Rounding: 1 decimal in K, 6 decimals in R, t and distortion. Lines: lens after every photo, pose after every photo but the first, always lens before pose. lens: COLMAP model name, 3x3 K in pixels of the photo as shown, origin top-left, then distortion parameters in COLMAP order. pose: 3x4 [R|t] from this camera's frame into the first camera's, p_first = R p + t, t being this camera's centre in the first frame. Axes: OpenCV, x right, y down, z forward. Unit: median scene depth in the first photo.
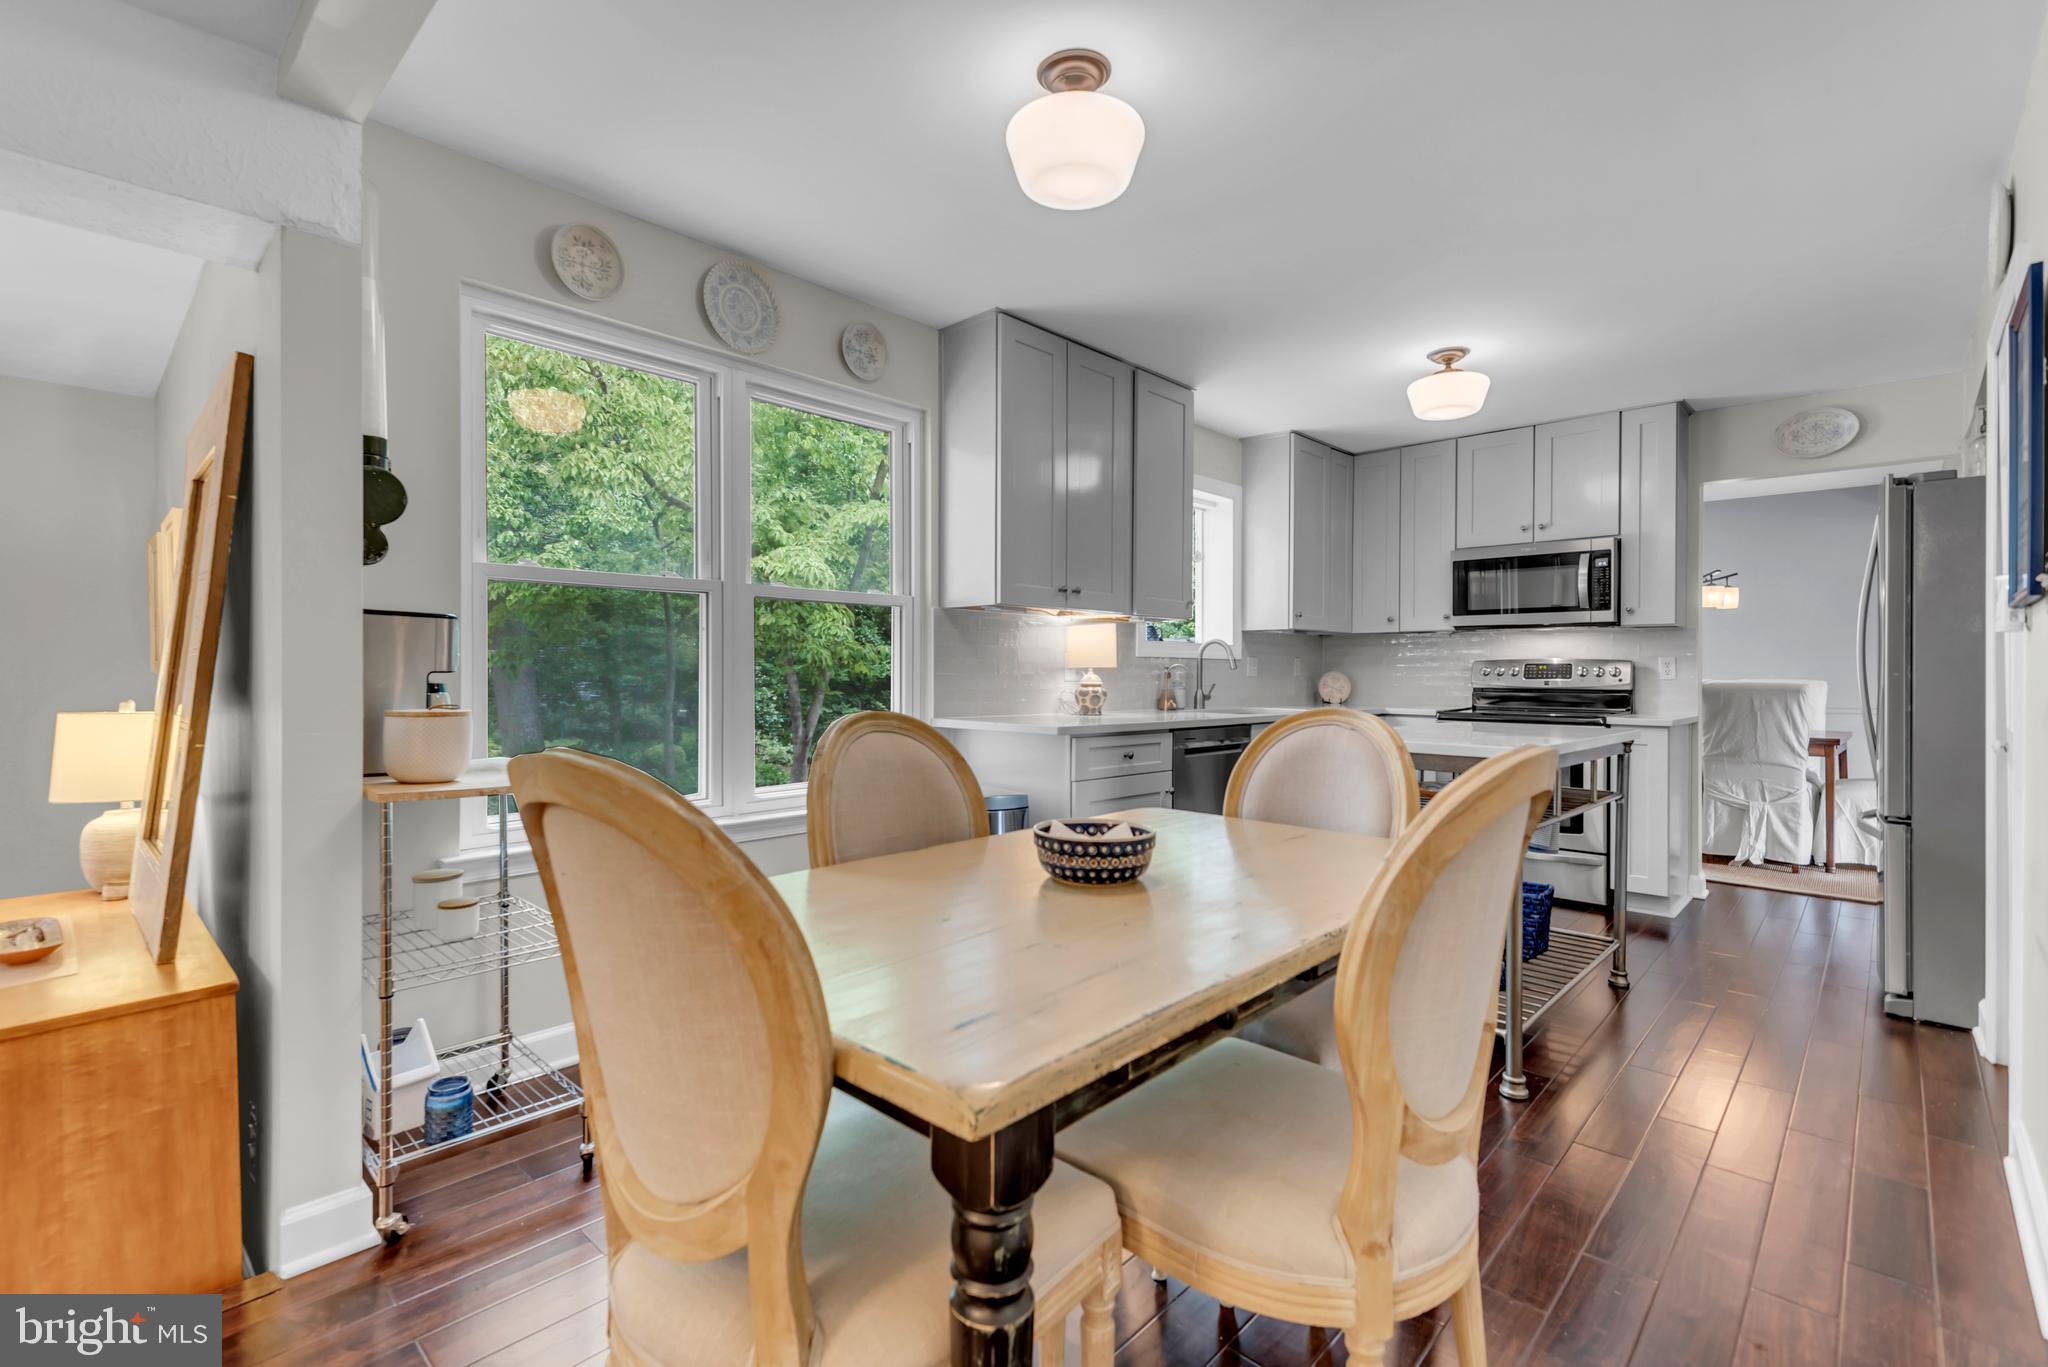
lens RADIAL K [[931.0, 0, 1010.6], [0, 931.0, 669.1], [0, 0, 1]] dist [0.040627, -0.021692]
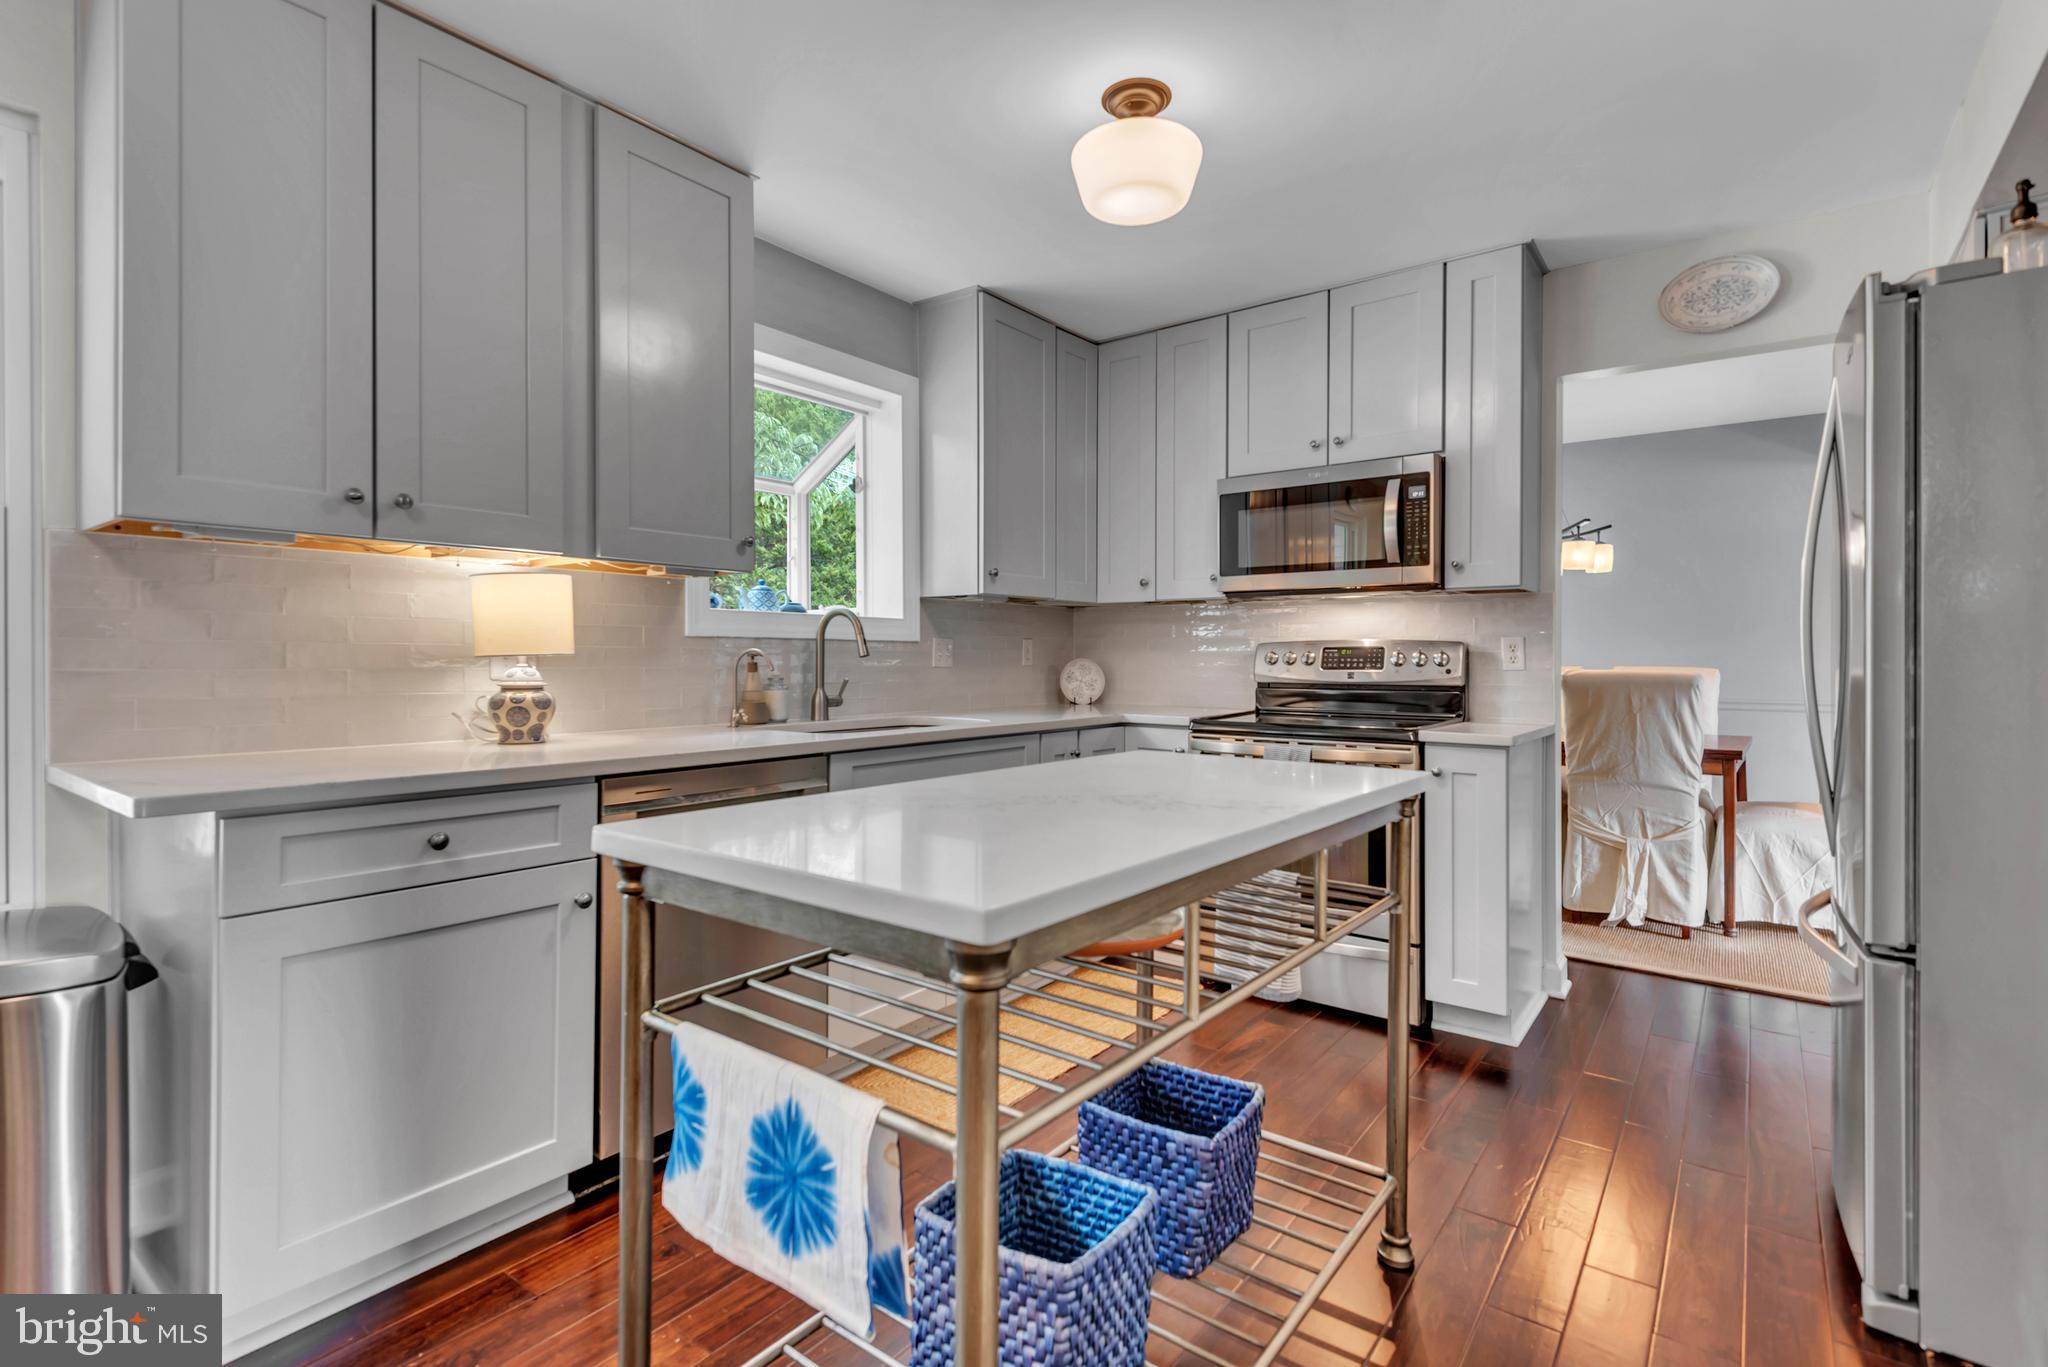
lens RADIAL K [[970.5, 0, 1027.1], [0, 970.5, 653.1], [0, 0, 1]] dist [0.035359, -0.020130]
pose [[0.993674, -0.002159, 0.112283, 0.259908], [0.002148, 0.999998, 0.000215, -0.002073], [-0.112283, 0.000027, 0.993676, 0.329872]]
